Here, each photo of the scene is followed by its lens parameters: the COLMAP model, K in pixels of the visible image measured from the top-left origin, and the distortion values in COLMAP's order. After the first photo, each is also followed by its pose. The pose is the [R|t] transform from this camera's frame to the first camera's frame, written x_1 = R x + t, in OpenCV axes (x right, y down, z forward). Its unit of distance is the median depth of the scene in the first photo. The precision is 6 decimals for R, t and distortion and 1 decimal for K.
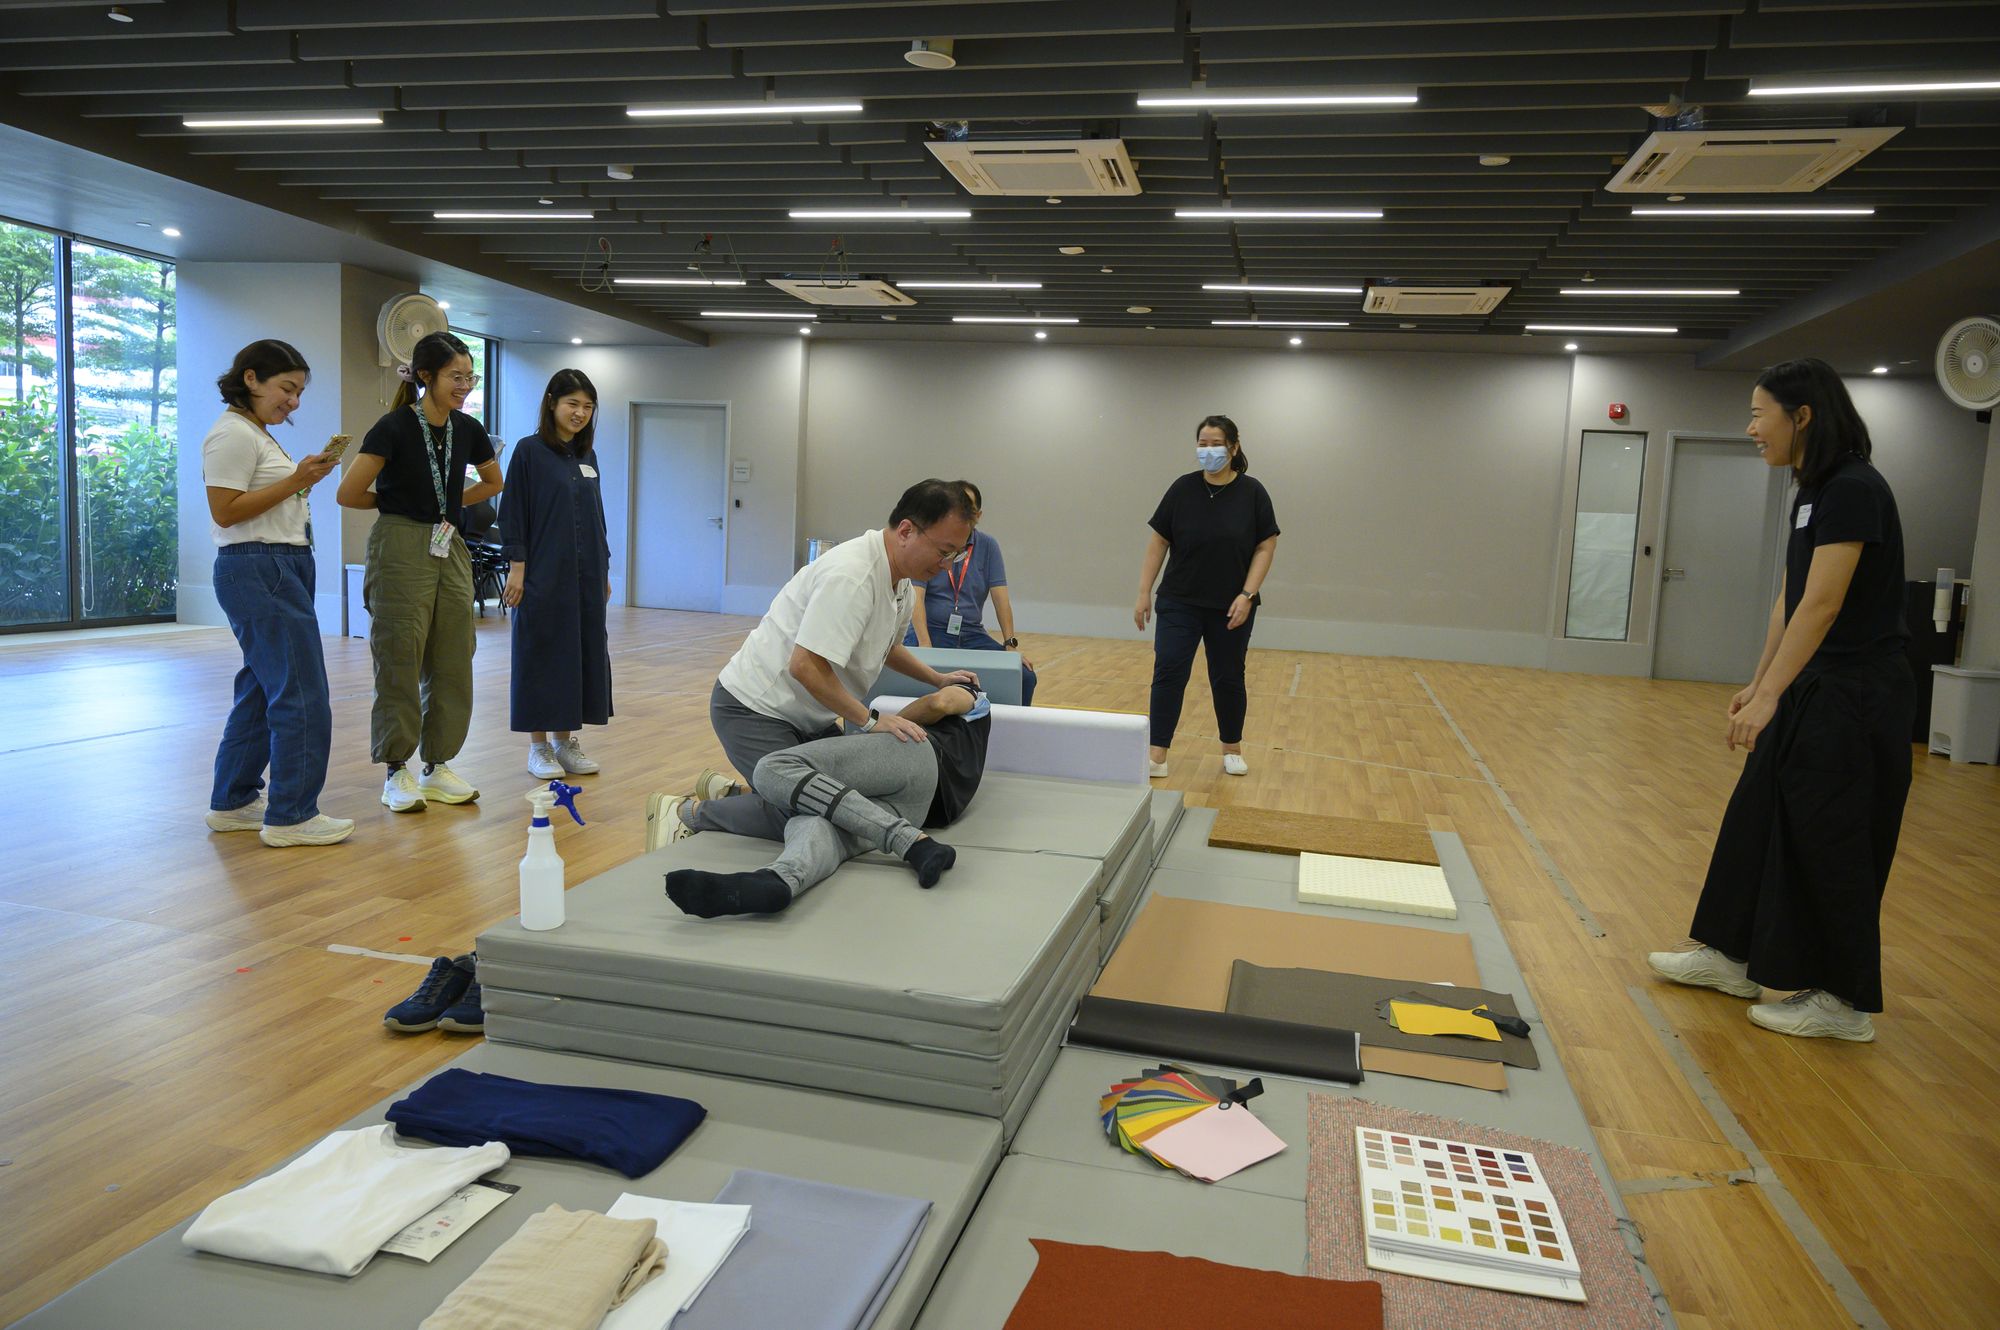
lens RADIAL K [[1311.3, 0, 998.6], [0, 1311.3, 646.9], [0, 0, 1]] dist [0.001607, -0.005939]
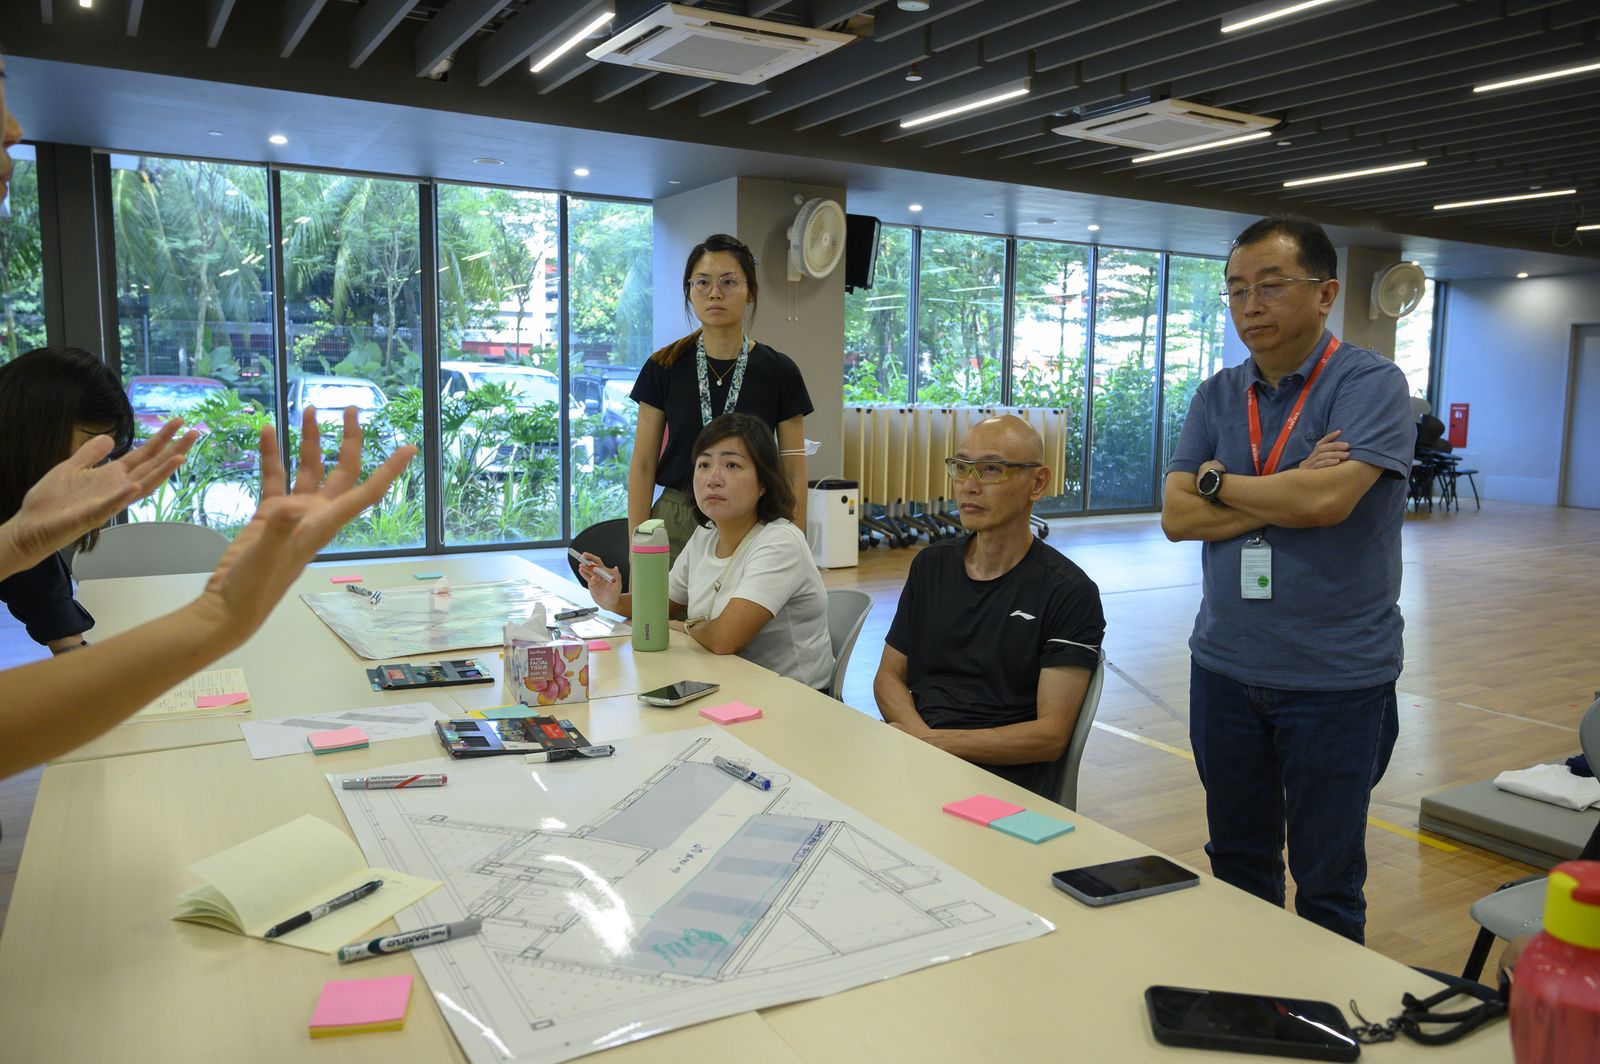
lens RADIAL K [[1237.1, 0, 797.2], [0, 1237.1, 532.6], [0, 0, 1]] dist [-0.000756, -0.000779]
pose [[0.706100, 0.042788, -0.706818, 0.005140], [-0.045196, 0.998861, 0.015317, 0.004202], [0.706668, 0.021130, 0.707229, -0.196096]]
